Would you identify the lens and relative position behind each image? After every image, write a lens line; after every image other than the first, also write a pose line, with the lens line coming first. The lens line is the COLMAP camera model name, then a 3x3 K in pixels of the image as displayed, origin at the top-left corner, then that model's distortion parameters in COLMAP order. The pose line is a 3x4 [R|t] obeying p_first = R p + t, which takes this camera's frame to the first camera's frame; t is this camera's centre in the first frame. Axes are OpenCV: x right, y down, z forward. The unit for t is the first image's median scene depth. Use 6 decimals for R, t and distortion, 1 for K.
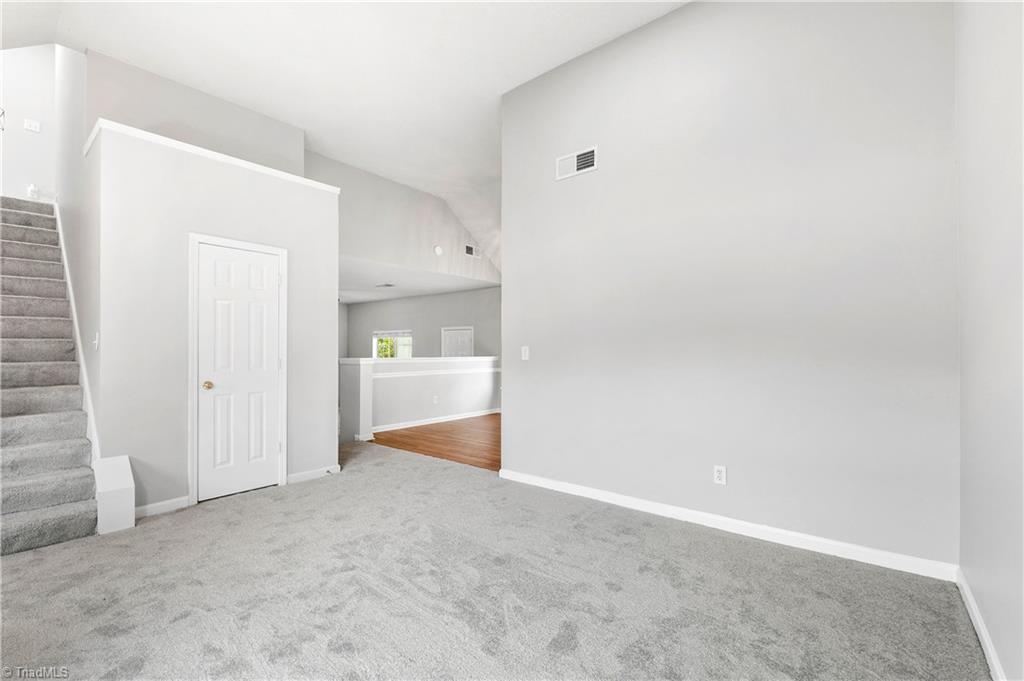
lens RADIAL K [[440.7, 0, 511.8], [0, 440.7, 345.1], [0, 0, 1]] dist [-0.003768, 0.000060]
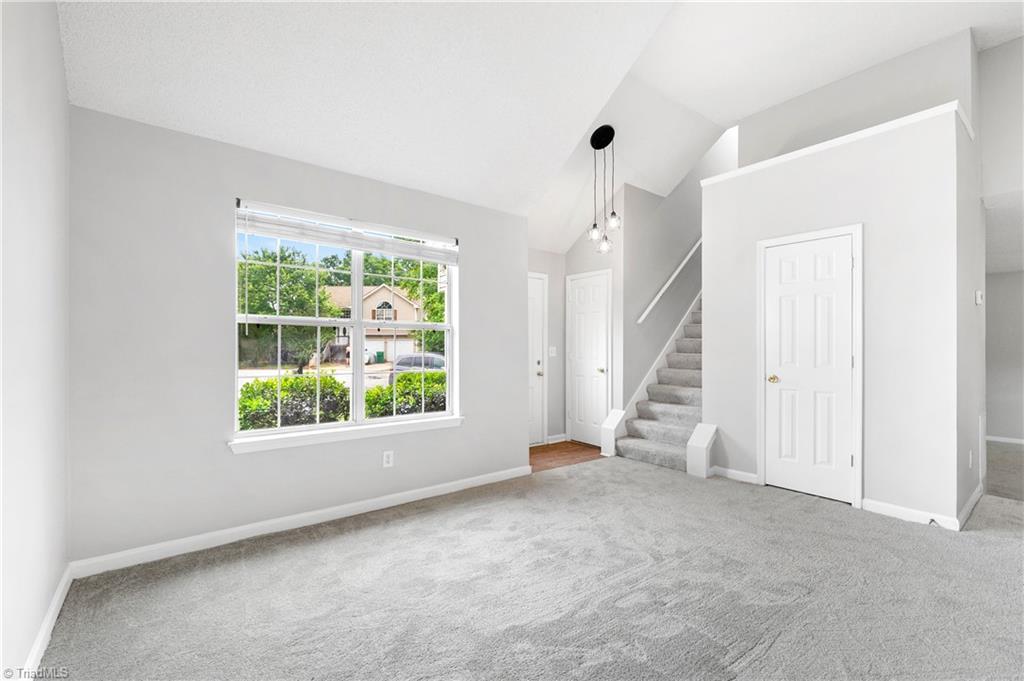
lens RADIAL K [[440.7, 0, 511.7], [0, 440.7, 344.0], [0, 0, 1]] dist [-0.003768, 0.000060]
pose [[-0.207358, -0.002369, -0.978262, 0.595314], [0.009331, 0.999947, -0.004399, 0.006959], [0.978221, -0.010041, -0.207325, 0.738060]]
